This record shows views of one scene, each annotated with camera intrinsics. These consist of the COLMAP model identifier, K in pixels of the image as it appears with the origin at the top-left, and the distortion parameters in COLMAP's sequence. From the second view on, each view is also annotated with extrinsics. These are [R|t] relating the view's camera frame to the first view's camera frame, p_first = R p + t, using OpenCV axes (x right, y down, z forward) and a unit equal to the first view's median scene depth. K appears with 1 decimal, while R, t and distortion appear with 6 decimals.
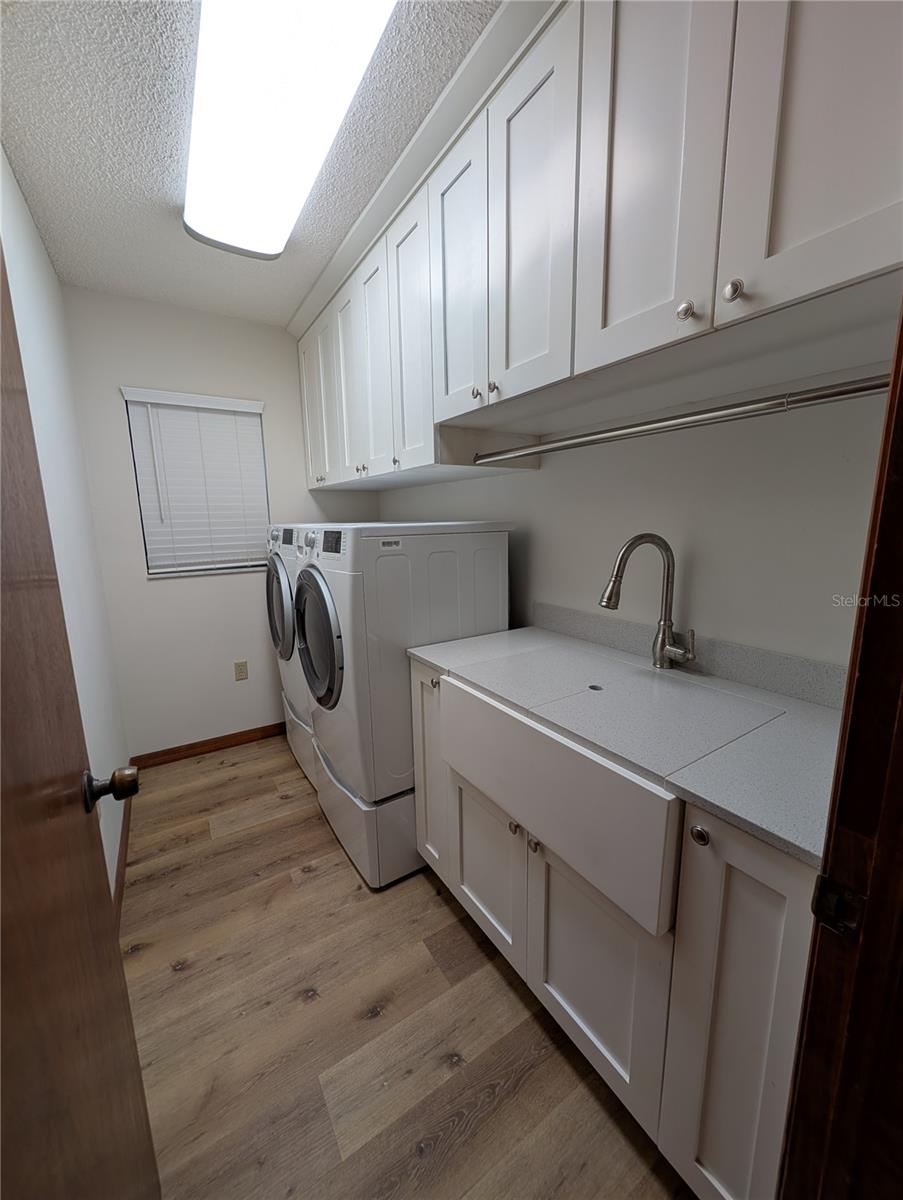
lens RADIAL K [[456.2, 0, 452.0], [0, 456.2, 598.4], [0, 0, 1]] dist [-0.001259, 0.000414]
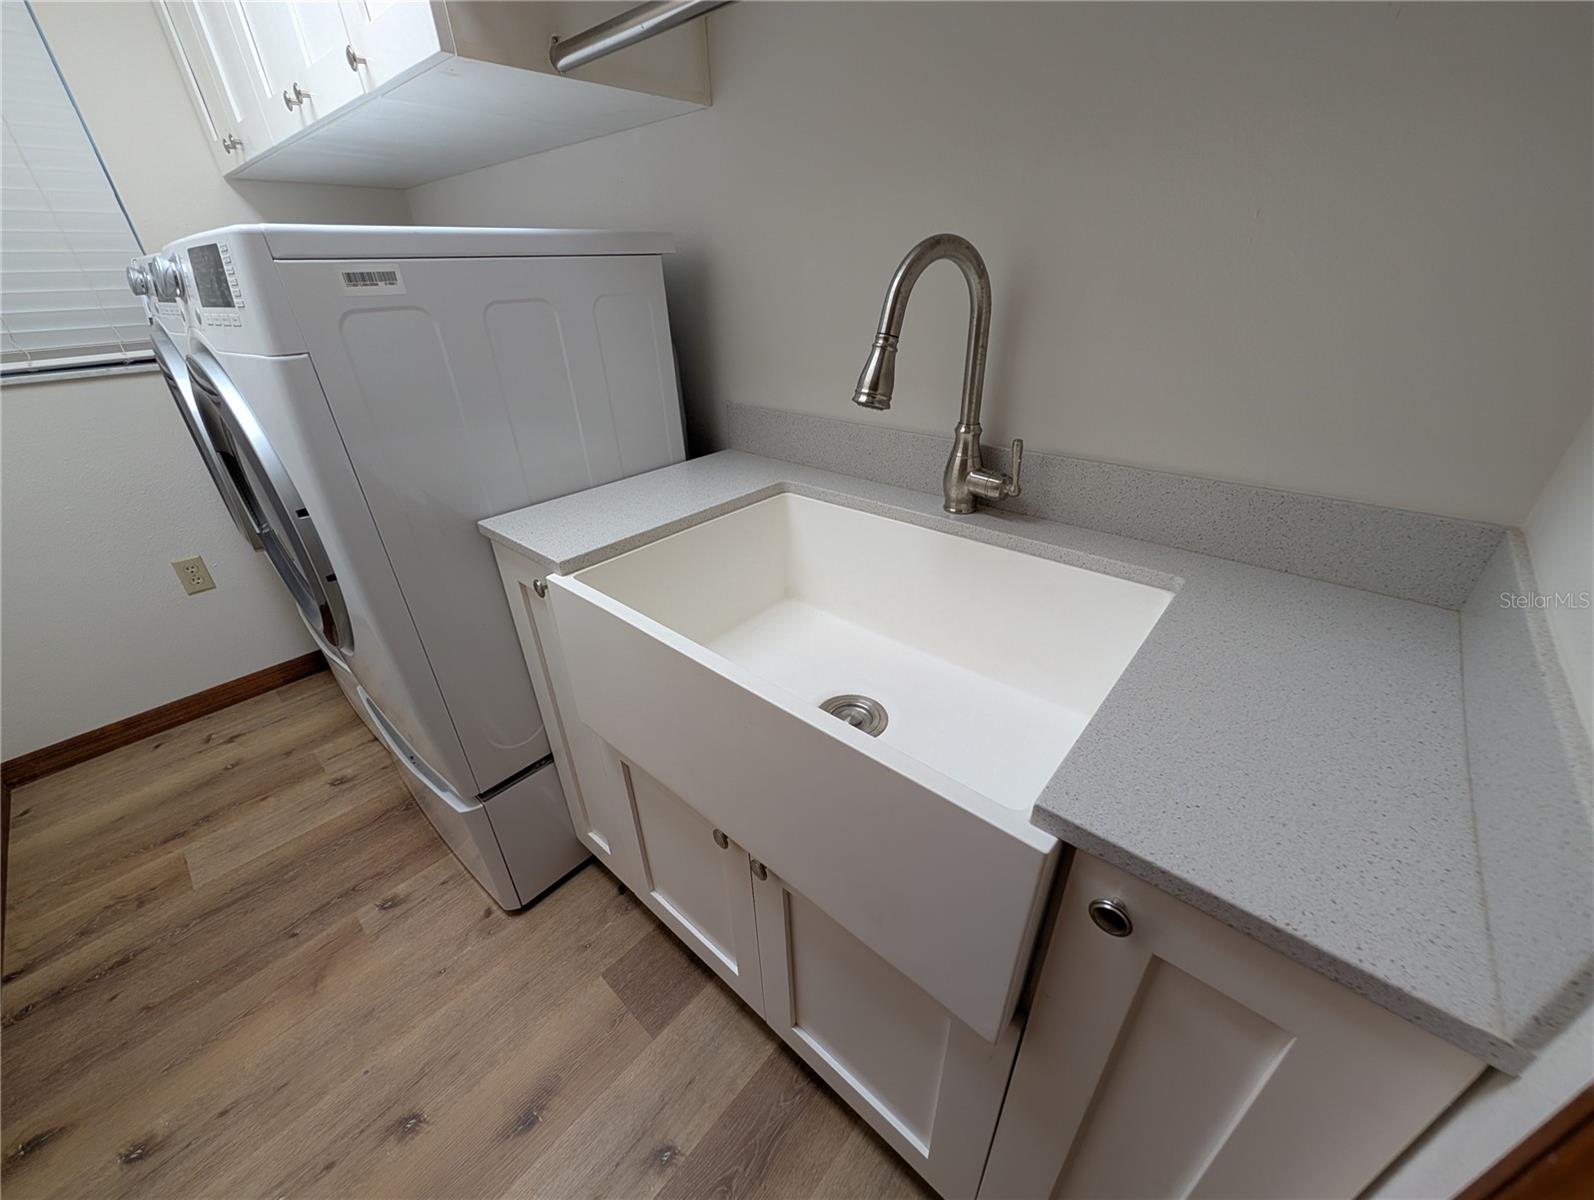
lens RADIAL K [[605.9, 0, 797.5], [0, 605.9, 596.9], [0, 0, 1]] dist [-0.001259, 0.000414]
pose [[0.962186, -0.137904, 0.234905, 0.072045], [0.058181, 0.946521, 0.317353, 0.002520], [-0.266106, -0.291685, 0.918753, 0.307384]]
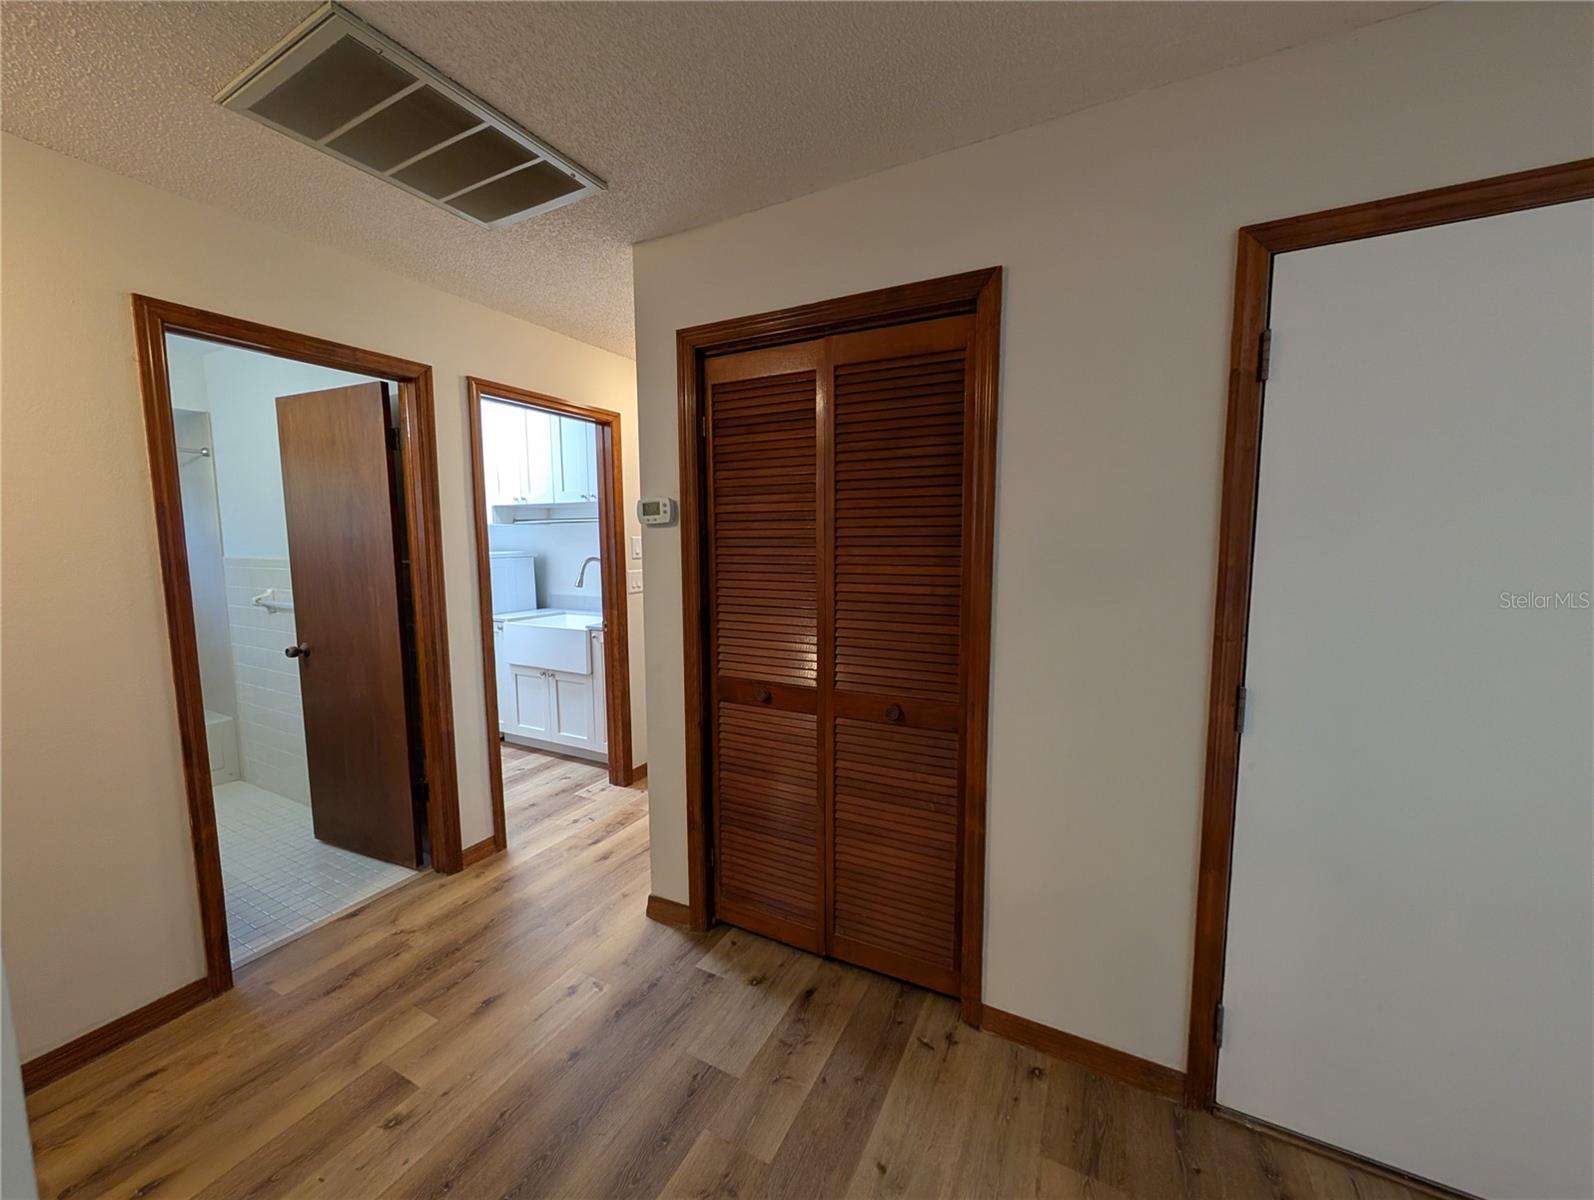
lens RADIAL K [[605.9, 0, 801.2], [0, 605.9, 601.2], [0, 0, 1]] dist [-0.001259, 0.000414]
pose [[0.860506, -0.040204, 0.507851, -0.246079], [0.081055, 0.994987, -0.058573, 0.327435], [-0.502950, 0.091566, 0.859451, -2.045467]]
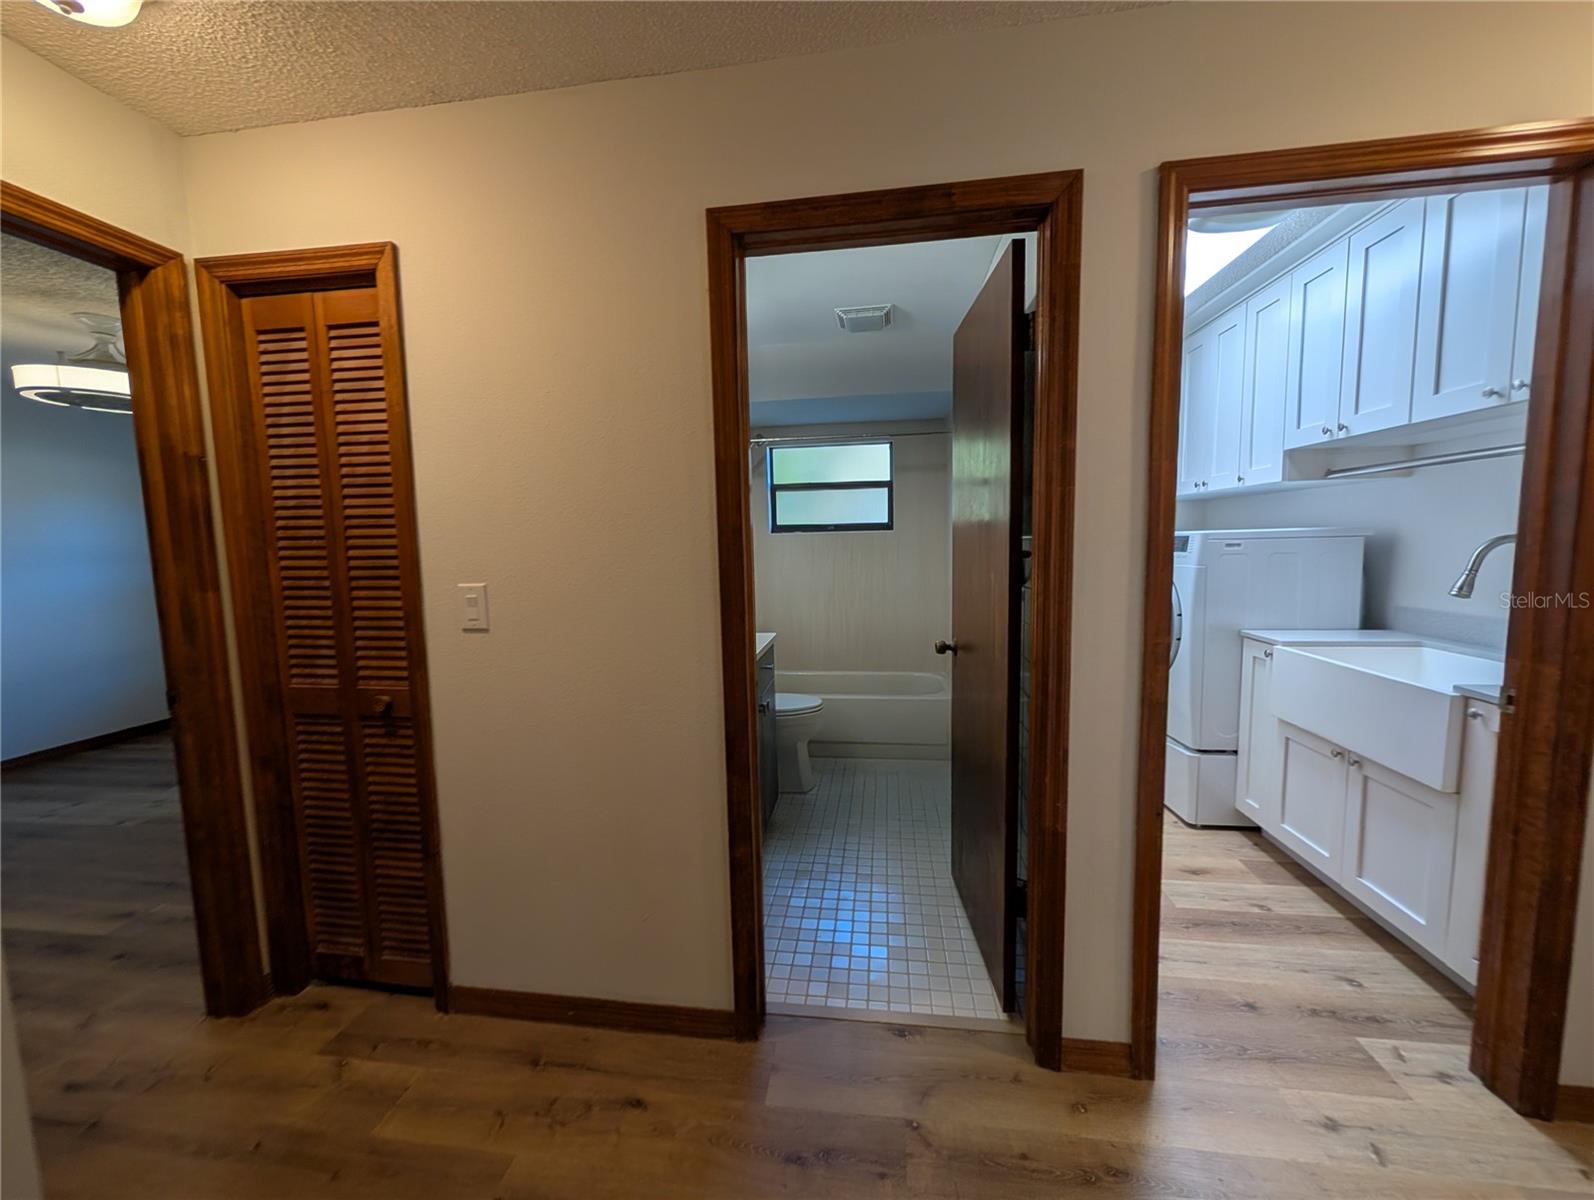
lens RADIAL K [[605.9, 0, 792.7], [0, 605.9, 599.1], [0, 0, 1]] dist [-0.001259, 0.000414]
pose [[0.761253, 0.061880, -0.645496, 0.032559], [-0.105049, 0.994056, -0.028593, 0.213719], [0.639889, 0.089575, 0.763229, -1.100548]]
